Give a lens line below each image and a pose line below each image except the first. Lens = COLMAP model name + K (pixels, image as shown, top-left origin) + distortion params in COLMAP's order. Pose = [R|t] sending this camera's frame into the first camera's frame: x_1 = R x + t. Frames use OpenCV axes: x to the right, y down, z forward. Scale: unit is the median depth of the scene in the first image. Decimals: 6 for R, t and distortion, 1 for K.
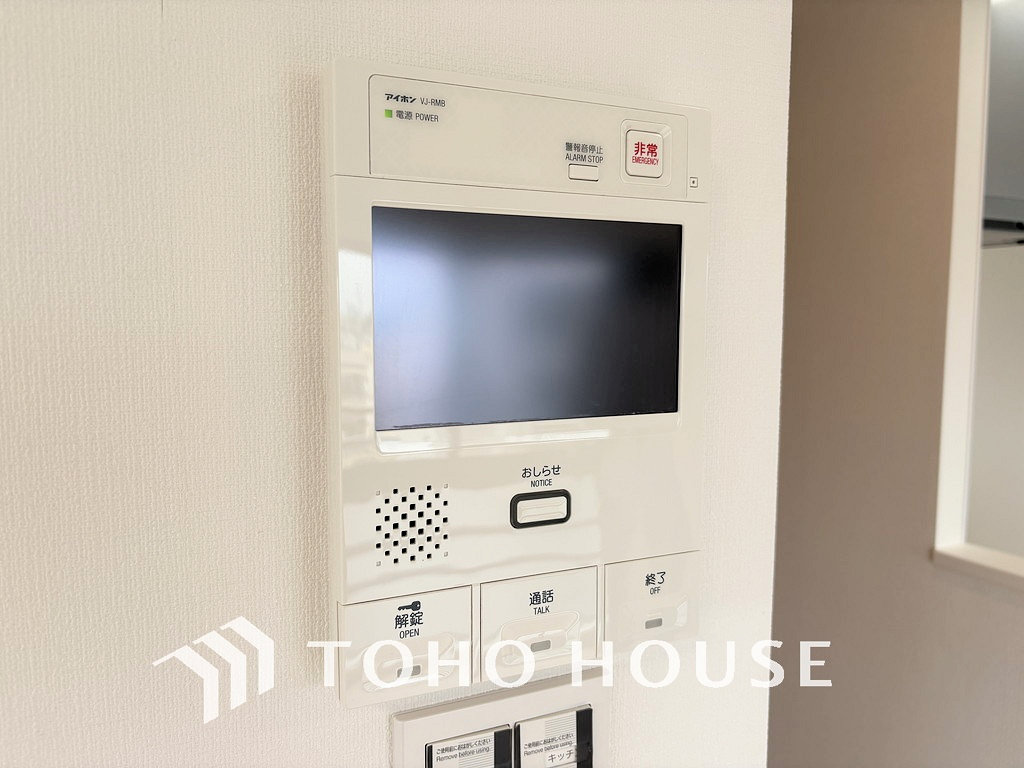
lens RADIAL K [[904.8, 0, 512.0], [0, 904.8, 384.0], [0, 0, 1]] dist [-0.000254, -0.000929]
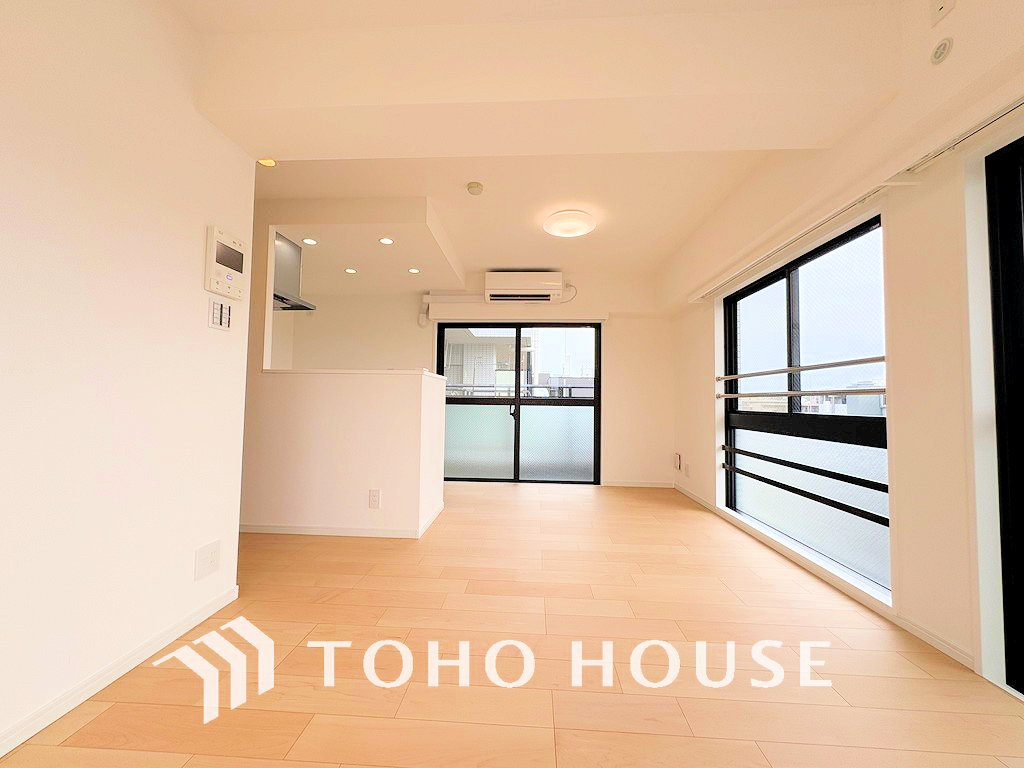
lens RADIAL K [[408.5, 0, 512.0], [0, 408.5, 384.0], [0, 0, 1]] dist [-0.001447, -0.000037]
pose [[0.524115, 0.039631, 0.850725, -0.584660], [0.068196, 0.993756, -0.088308, 0.529962], [-0.848913, 0.104300, 0.518140, -1.043565]]
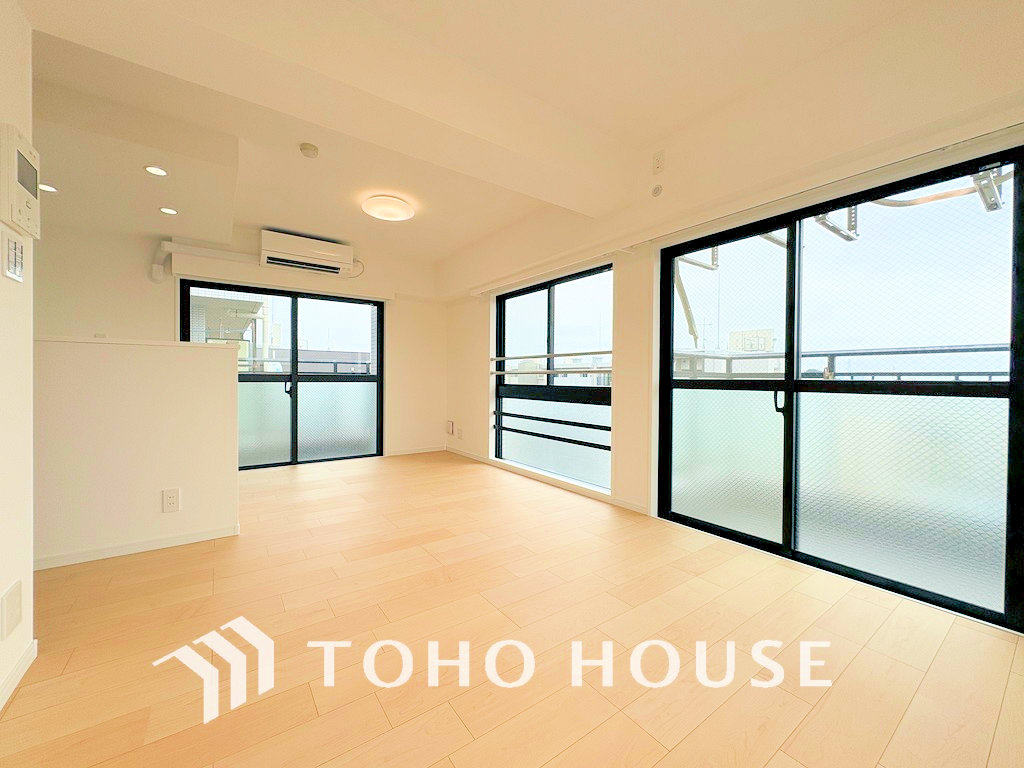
lens RADIAL K [[408.5, 0, 512.0], [0, 408.5, 384.0], [0, 0, 1]] dist [-0.001447, -0.000037]
pose [[-0.127729, -0.018121, 0.991644, -0.979010], [0.085442, 0.995915, 0.029204, 0.475104], [-0.988122, 0.088458, -0.125659, -0.561653]]
